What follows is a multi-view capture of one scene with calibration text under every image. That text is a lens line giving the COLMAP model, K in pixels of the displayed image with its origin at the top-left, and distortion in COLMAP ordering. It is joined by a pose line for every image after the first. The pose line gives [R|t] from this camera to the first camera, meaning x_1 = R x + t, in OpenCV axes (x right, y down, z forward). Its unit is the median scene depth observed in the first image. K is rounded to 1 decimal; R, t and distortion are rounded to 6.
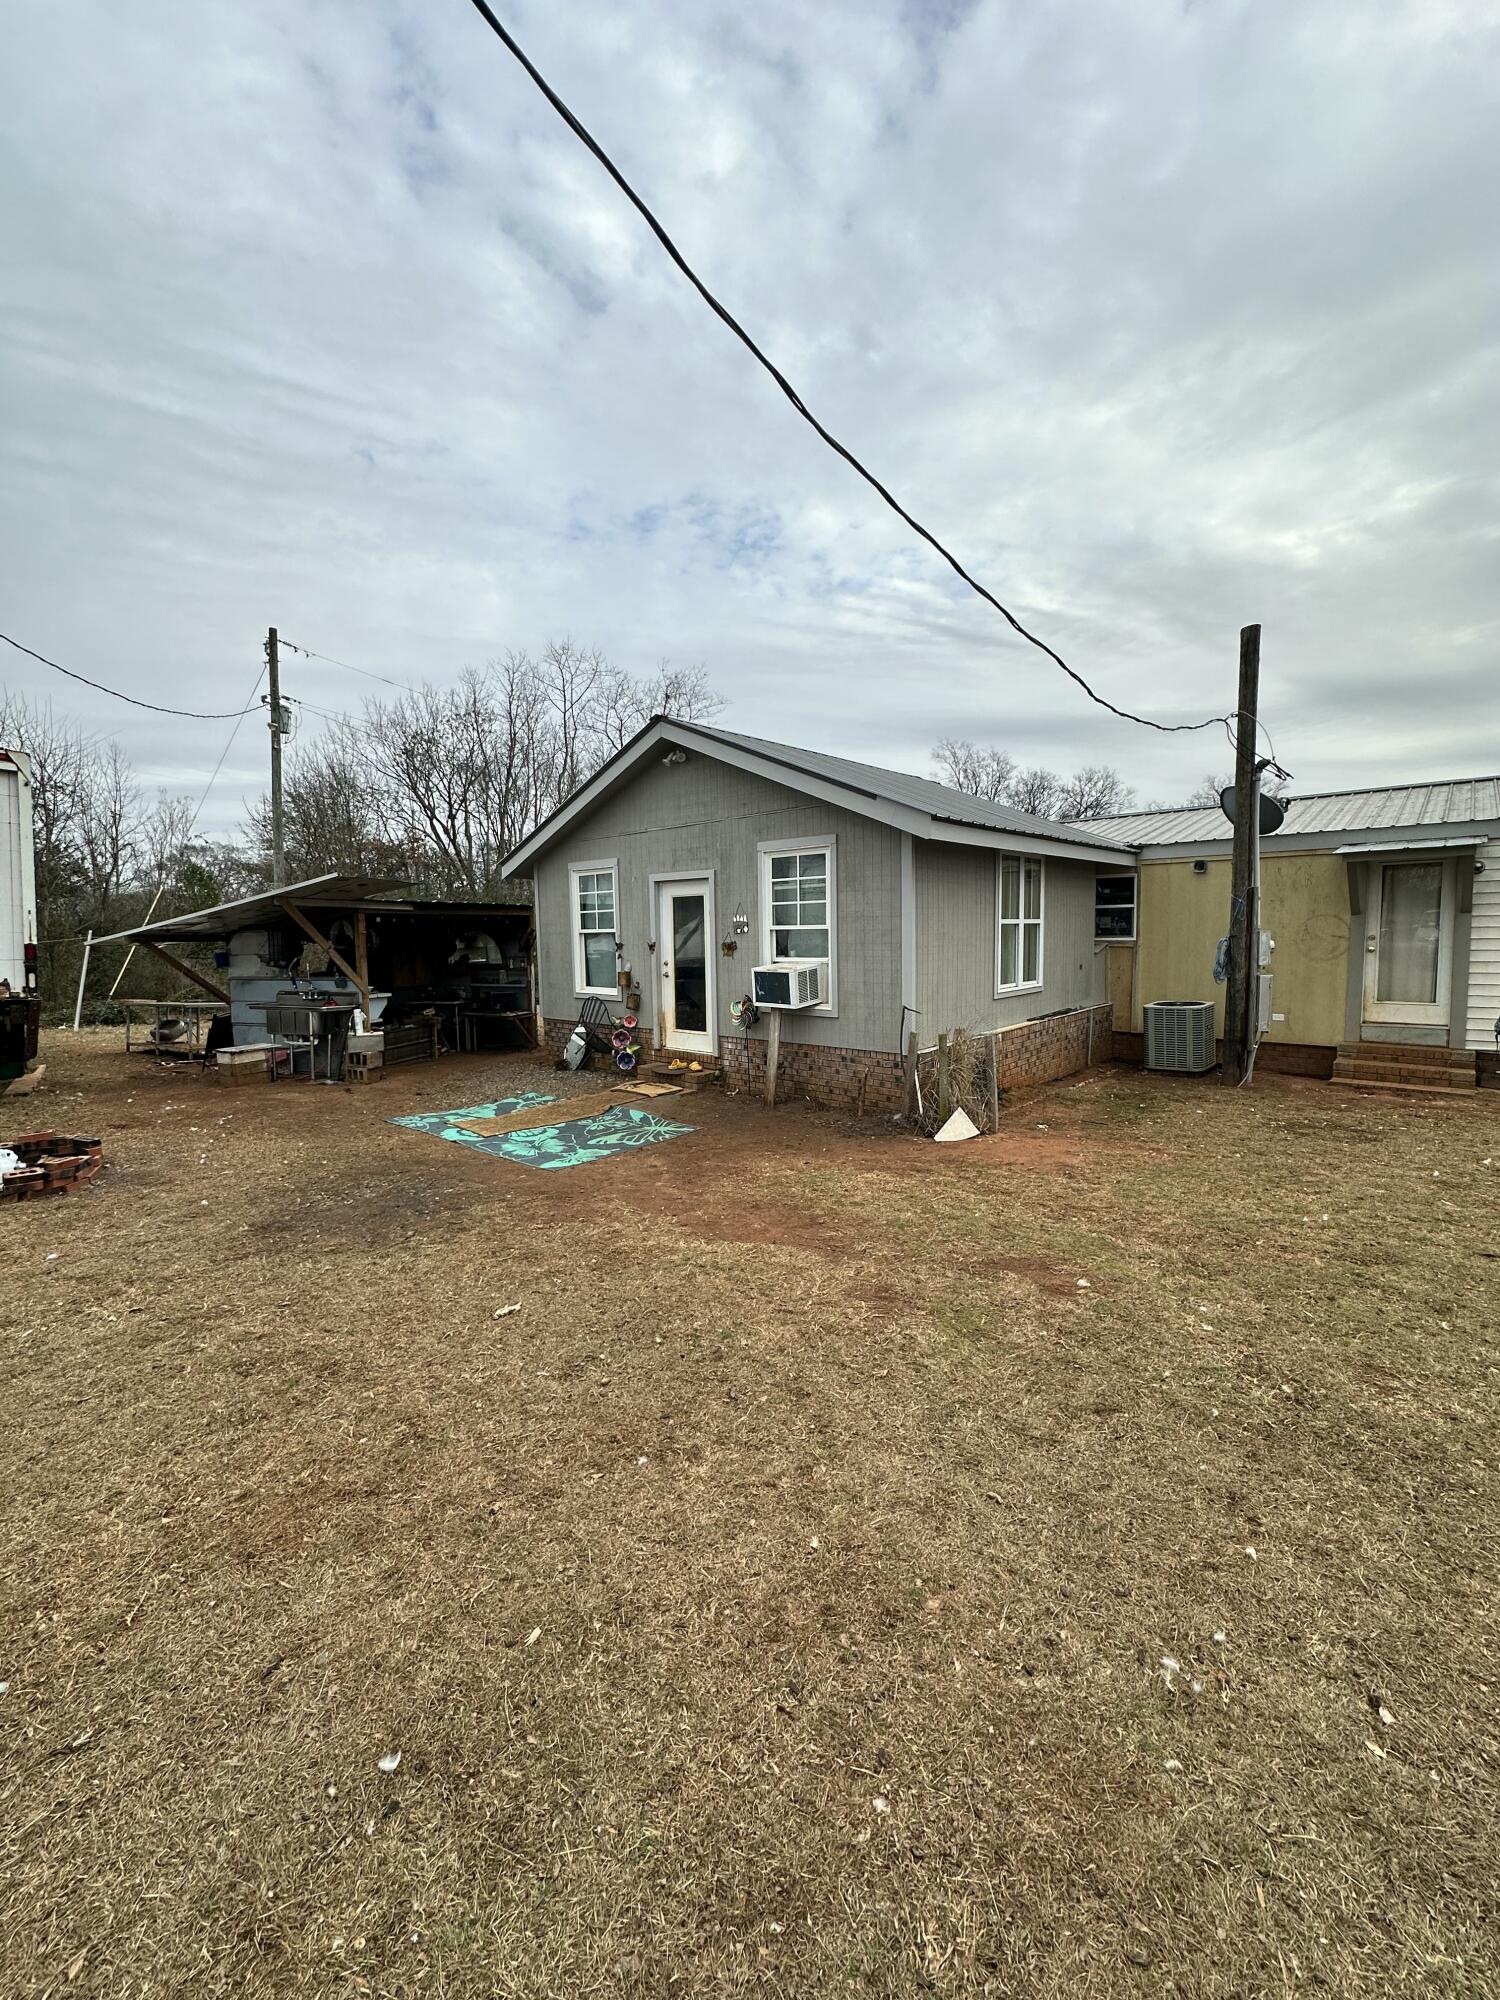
lens RADIAL K [[810.1, 0, 753.3], [0, 810.1, 992.8], [0, 0, 1]] dist [-0.001266, -0.000113]
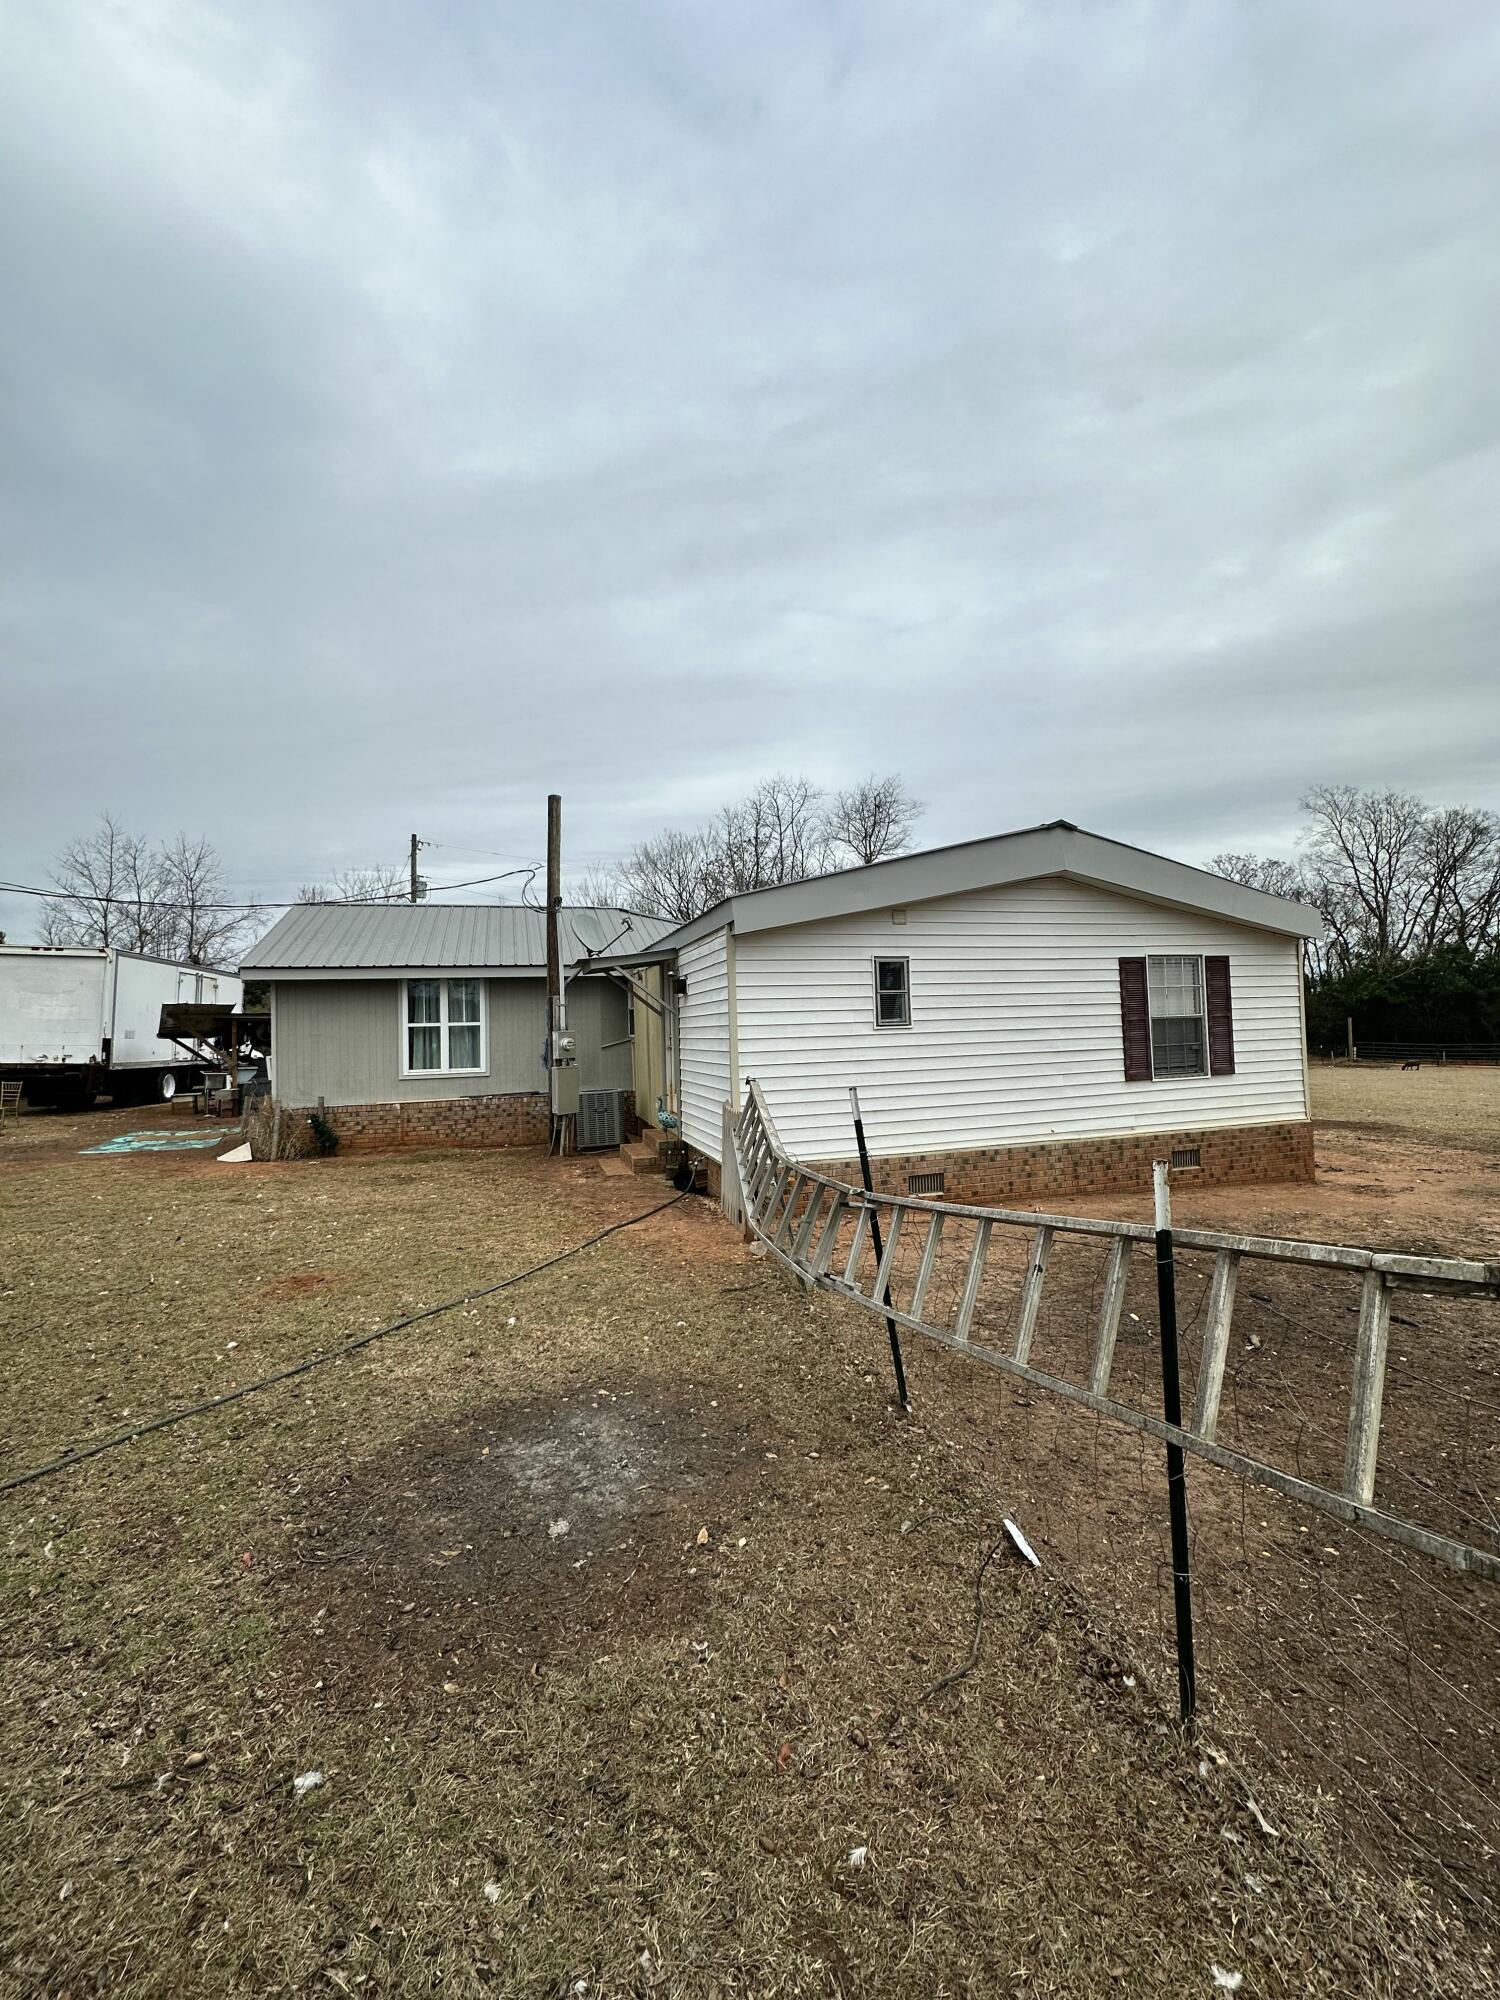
lens RADIAL K [[810.1, 0, 753.3], [0, 810.1, 992.8], [0, 0, 1]] dist [-0.001266, -0.000113]
pose [[0.847385, -0.026013, -0.530341, 1.451428], [-0.030814, 0.994707, -0.098024, -0.021874], [0.530083, 0.099406, 0.842099, 0.109736]]
